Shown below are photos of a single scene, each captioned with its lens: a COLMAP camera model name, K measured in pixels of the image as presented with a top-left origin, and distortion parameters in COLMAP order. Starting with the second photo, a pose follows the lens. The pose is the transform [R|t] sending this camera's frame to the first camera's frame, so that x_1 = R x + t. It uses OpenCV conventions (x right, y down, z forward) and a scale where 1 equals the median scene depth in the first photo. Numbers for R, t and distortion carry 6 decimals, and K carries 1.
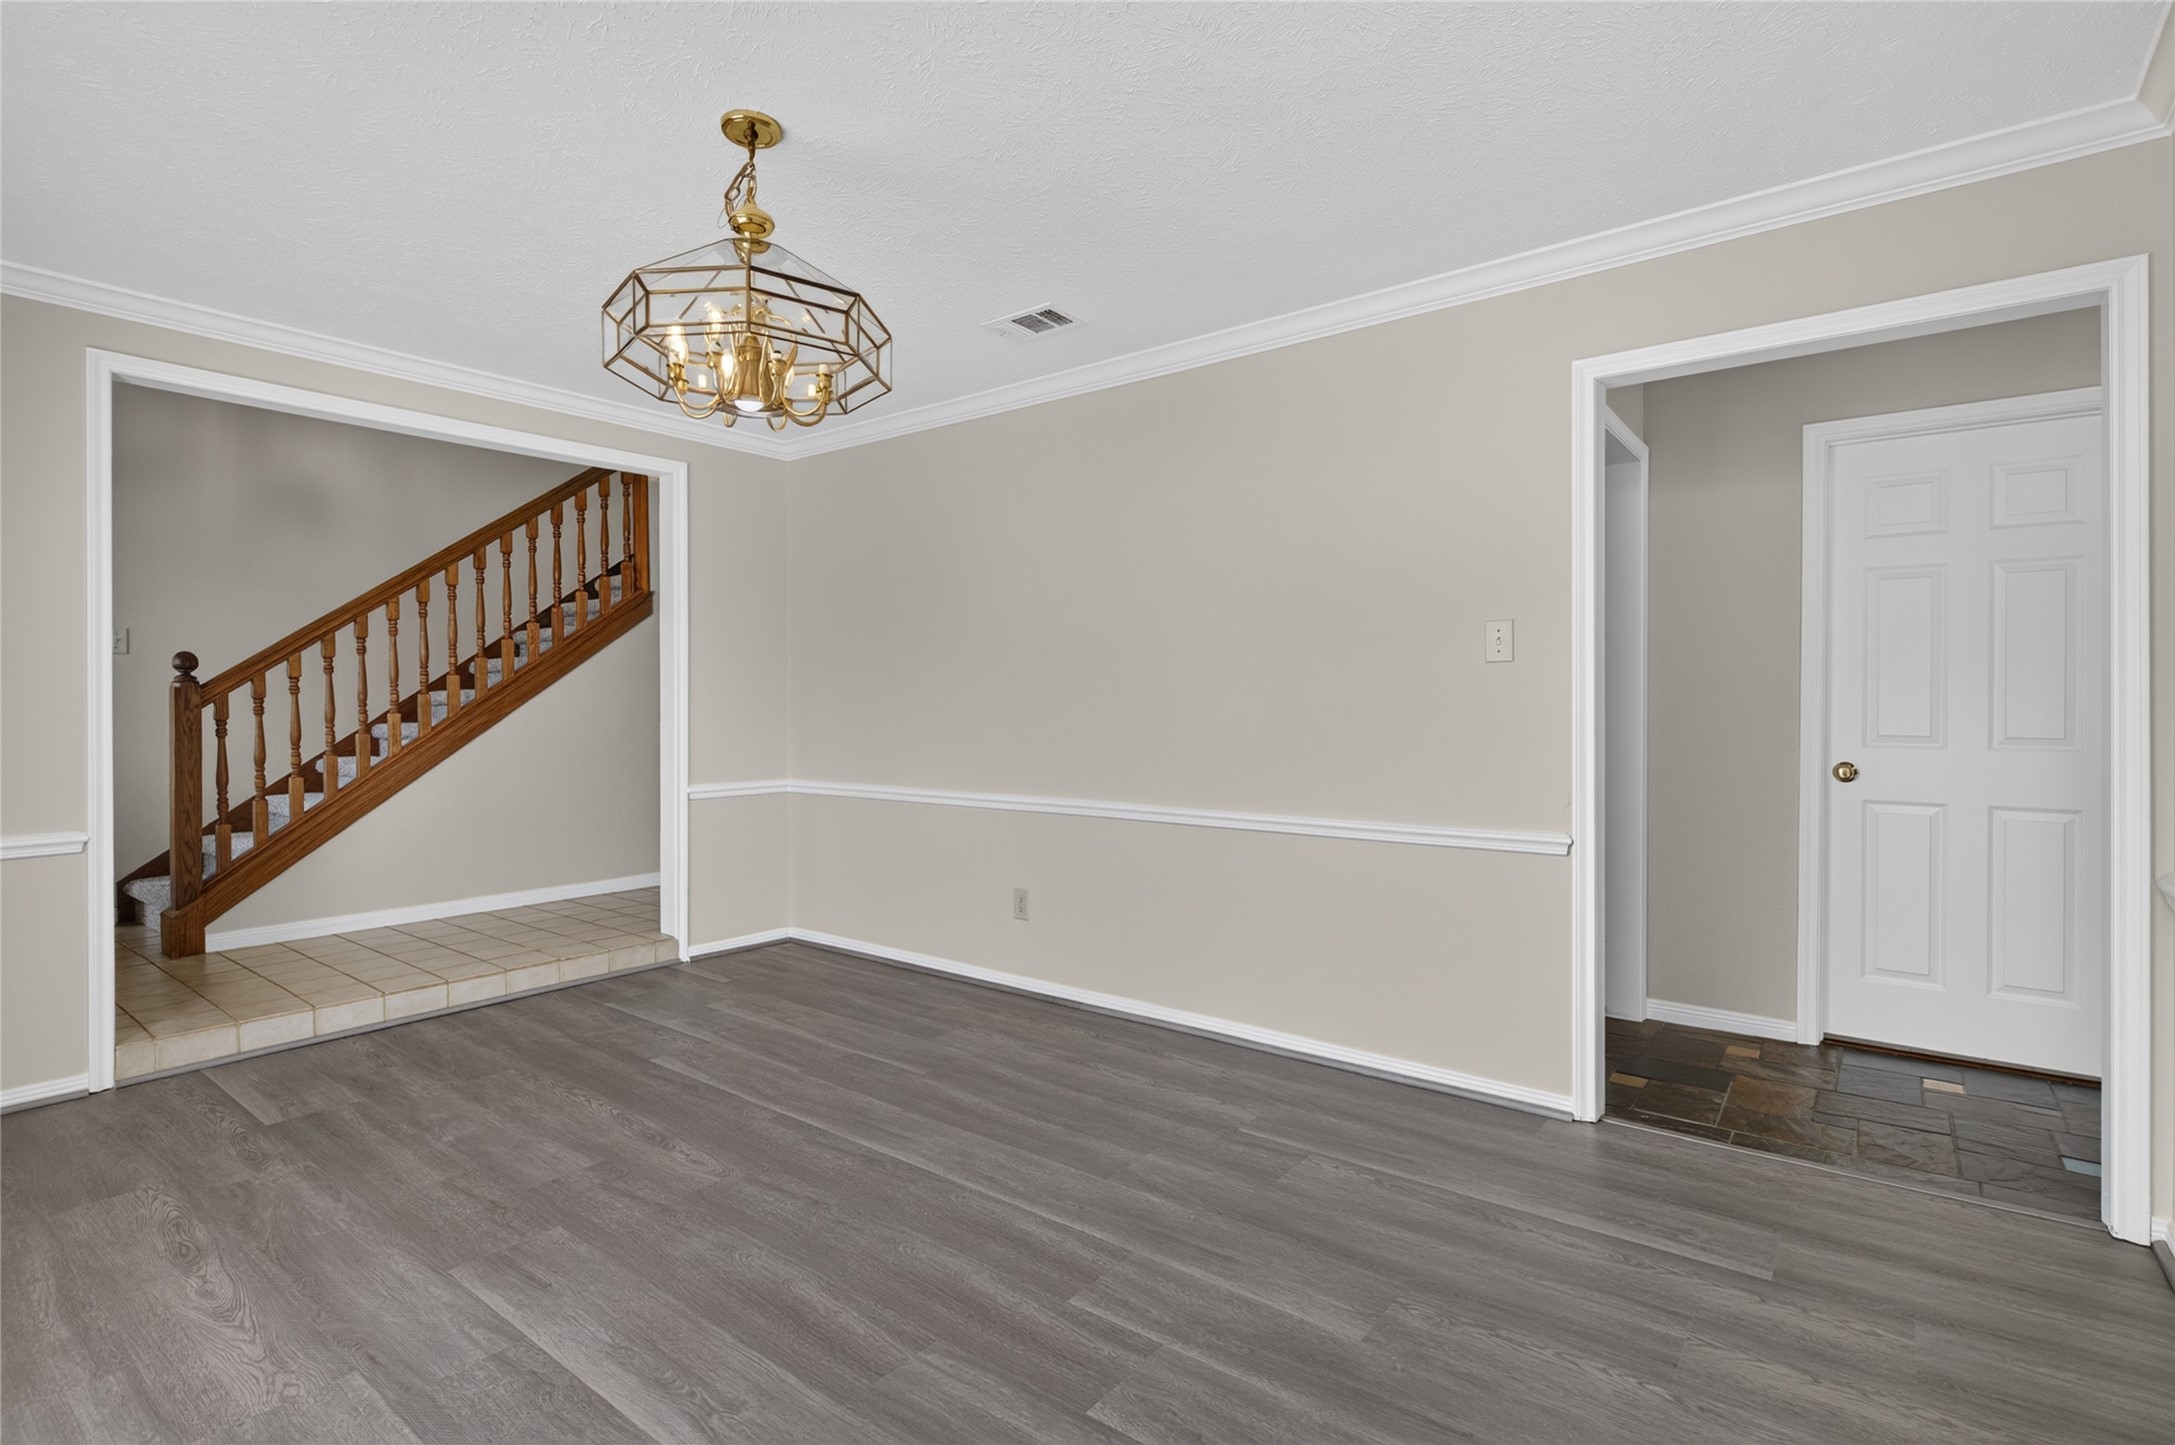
lens RADIAL K [[1025.9, 0, 1084.0], [0, 1025.9, 722.1], [0, 0, 1]] dist [-0.000460, 0.000408]
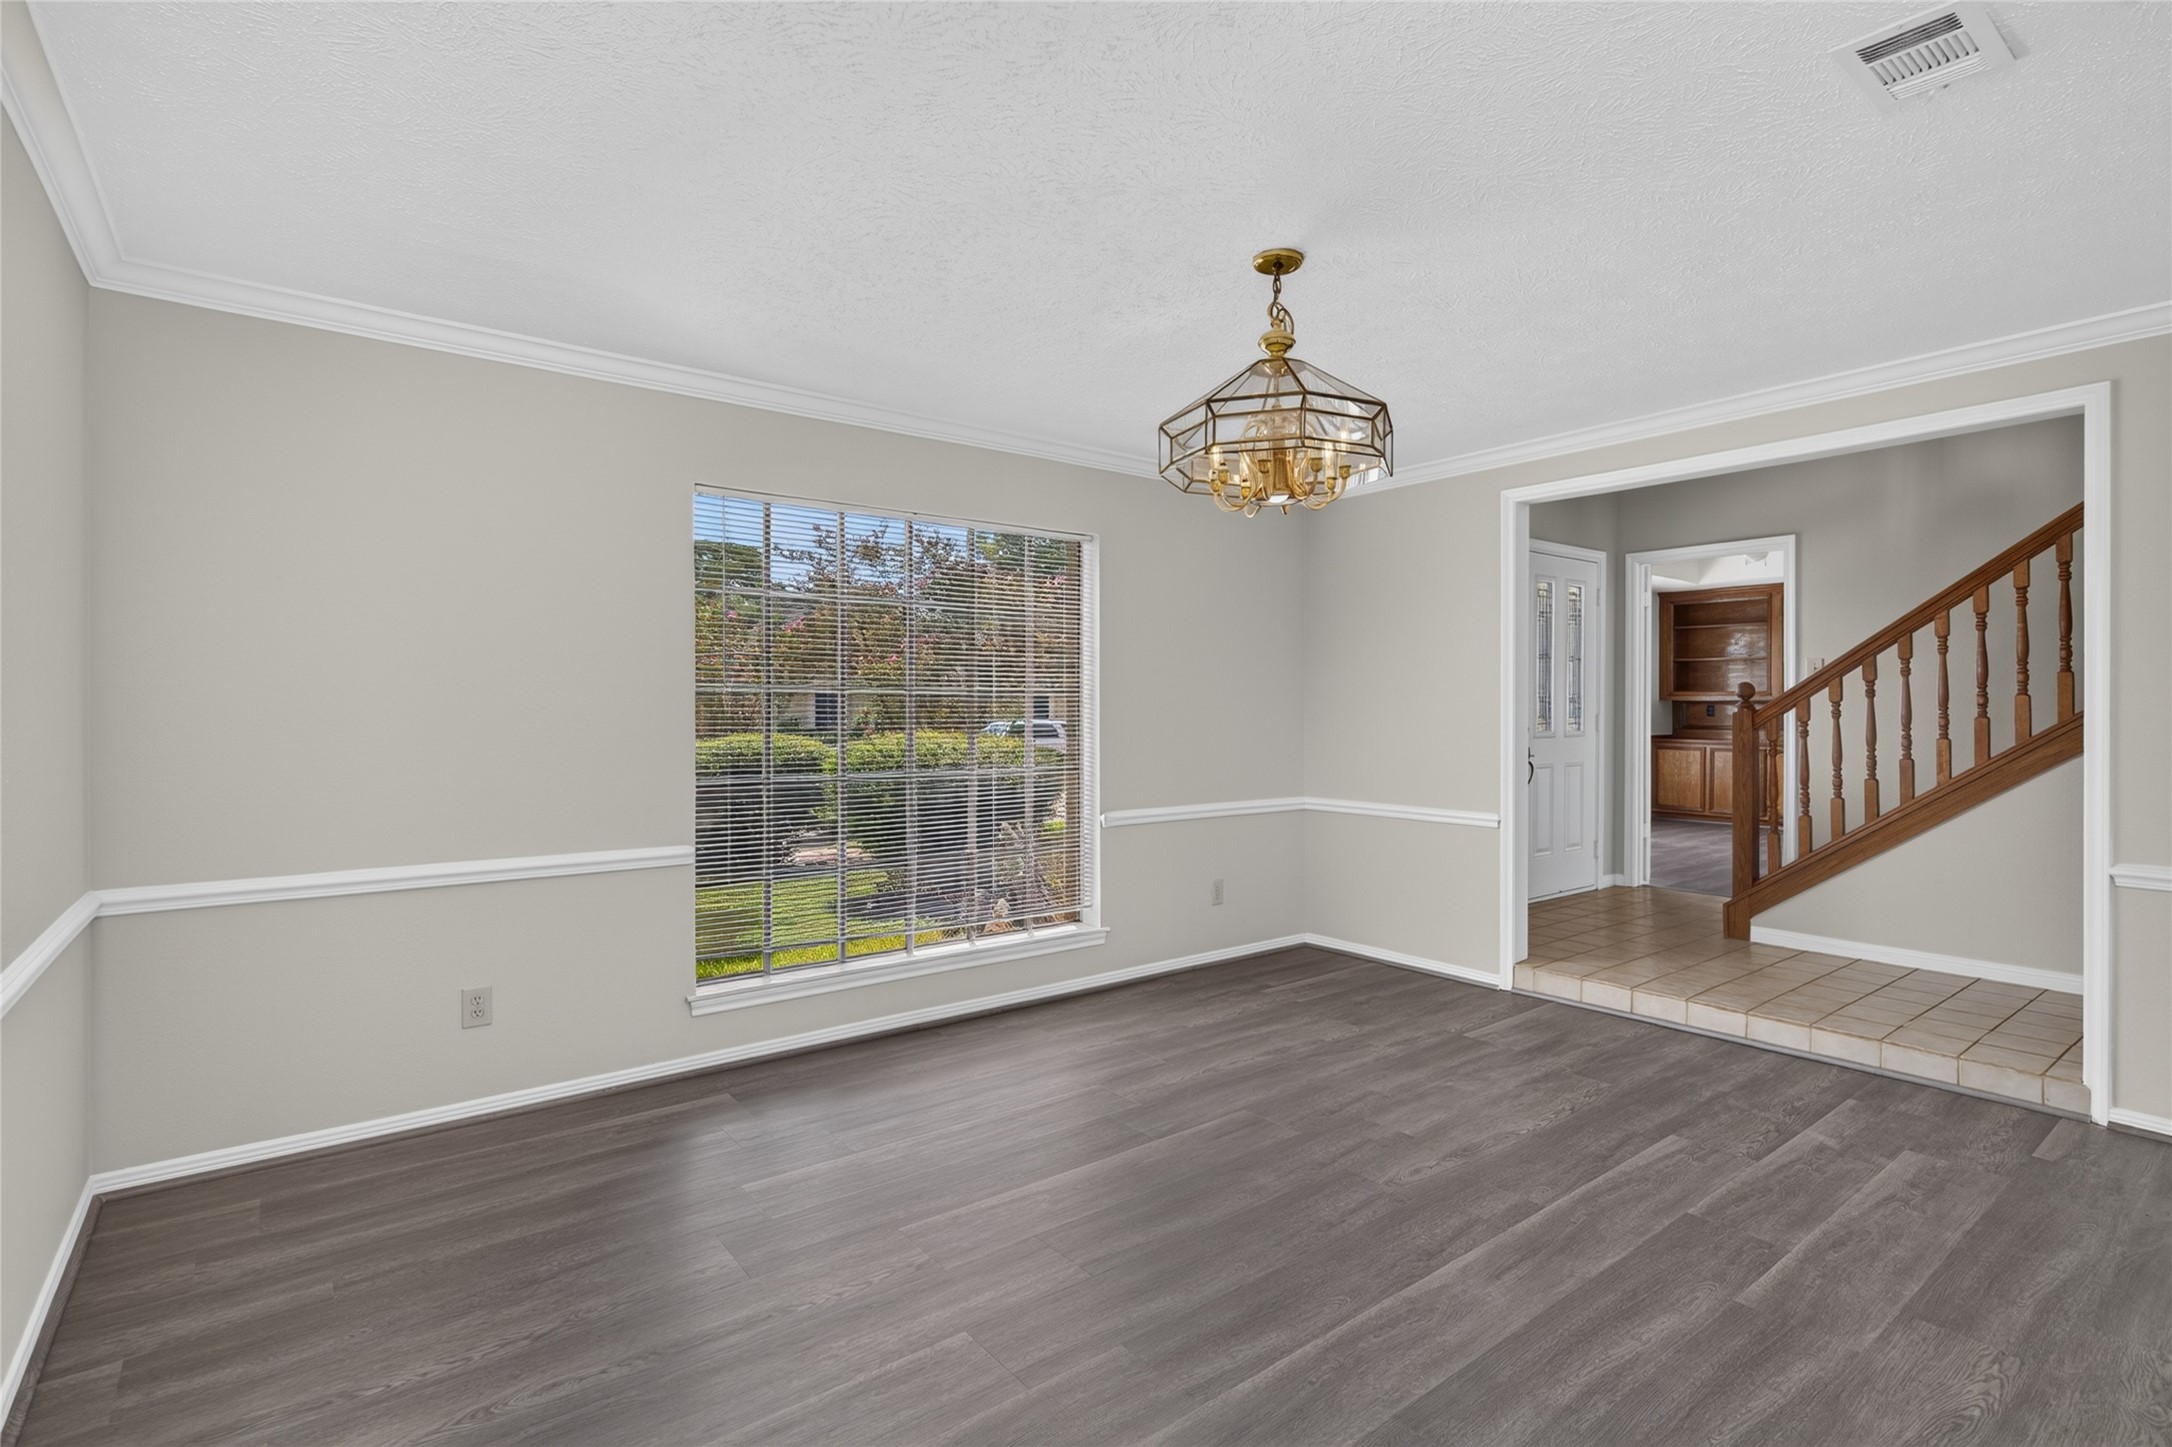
lens RADIAL K [[1024.5, 0, 1080.2], [0, 1024.5, 705.4], [0, 0, 1]] dist [-0.000460, 0.000408]
pose [[-0.238549, 0.002420, -0.971128, 0.603996], [-0.015775, 0.999855, 0.006366, -0.049471], [0.971002, 0.016838, -0.238476, 0.730655]]
